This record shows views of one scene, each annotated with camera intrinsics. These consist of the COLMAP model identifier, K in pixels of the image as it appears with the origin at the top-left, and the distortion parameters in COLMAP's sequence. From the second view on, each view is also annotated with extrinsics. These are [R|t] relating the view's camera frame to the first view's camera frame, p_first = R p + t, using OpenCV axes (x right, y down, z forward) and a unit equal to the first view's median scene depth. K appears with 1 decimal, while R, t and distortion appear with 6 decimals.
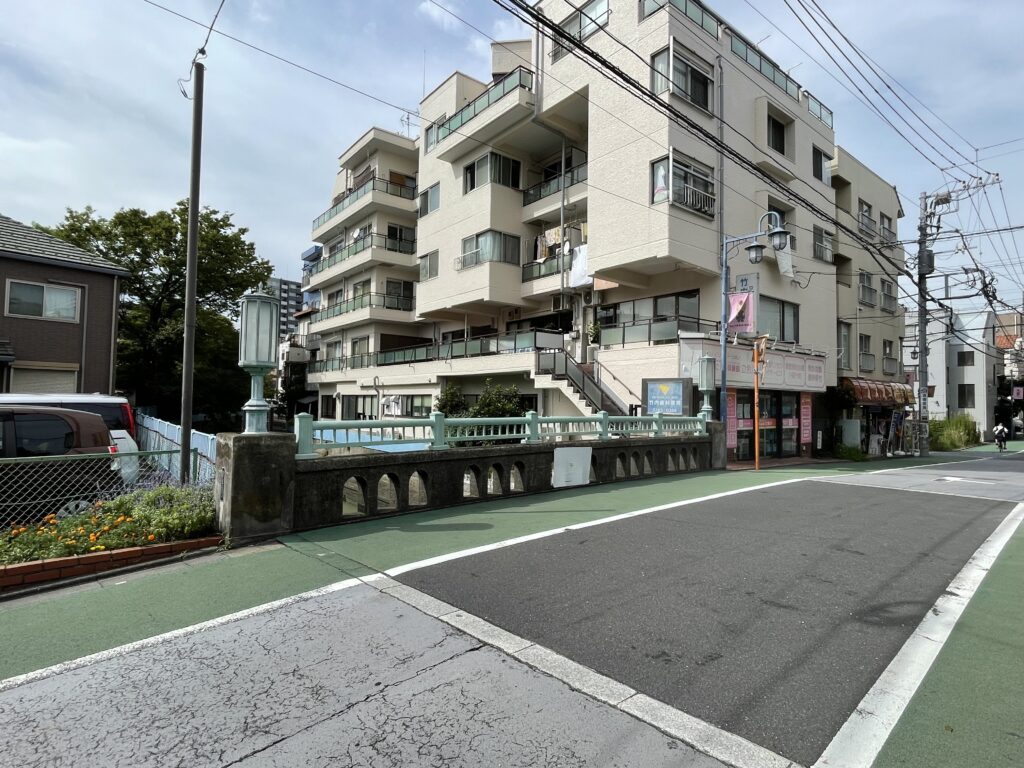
lens RADIAL K [[553.5, 0, 515.5], [0, 553.5, 385.8], [0, 0, 1]] dist [-0.001889, -0.000221]
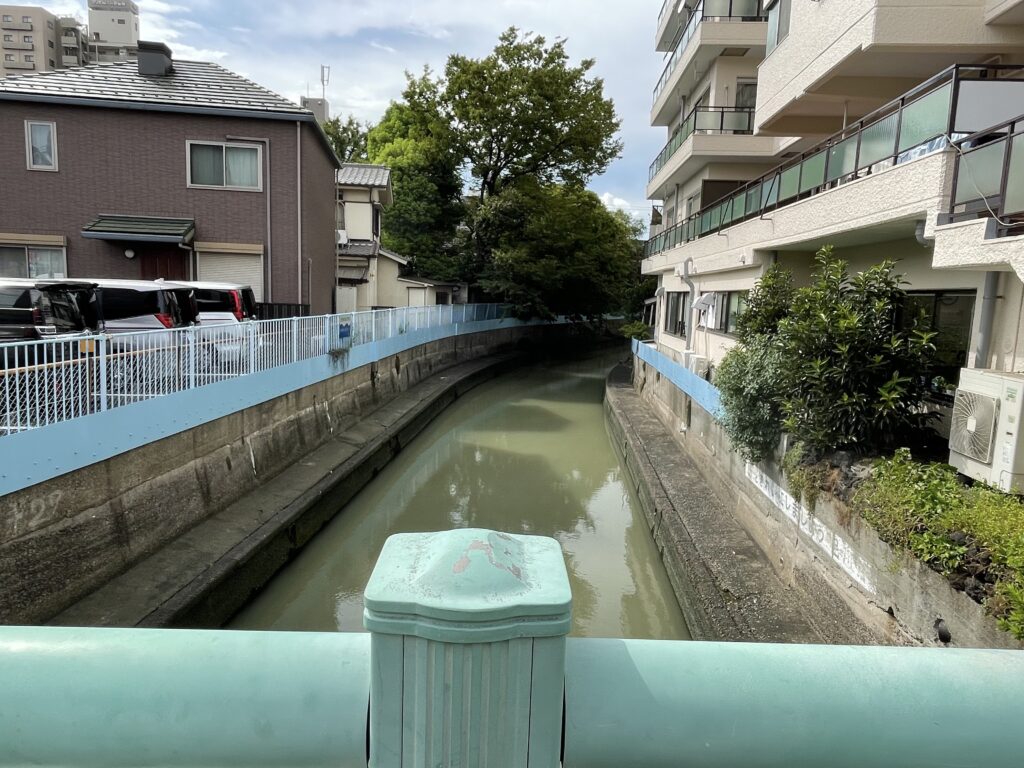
lens RADIAL K [[655.7, 0, 513.6], [0, 655.7, 380.9], [0, 0, 1]] dist [-0.007606, -0.000605]
pose [[0.740606, 0.101859, -0.664175, 0.105799], [-0.003592, 0.989030, 0.147674, 0.012579], [0.671930, -0.106983, 0.732847, 0.539255]]
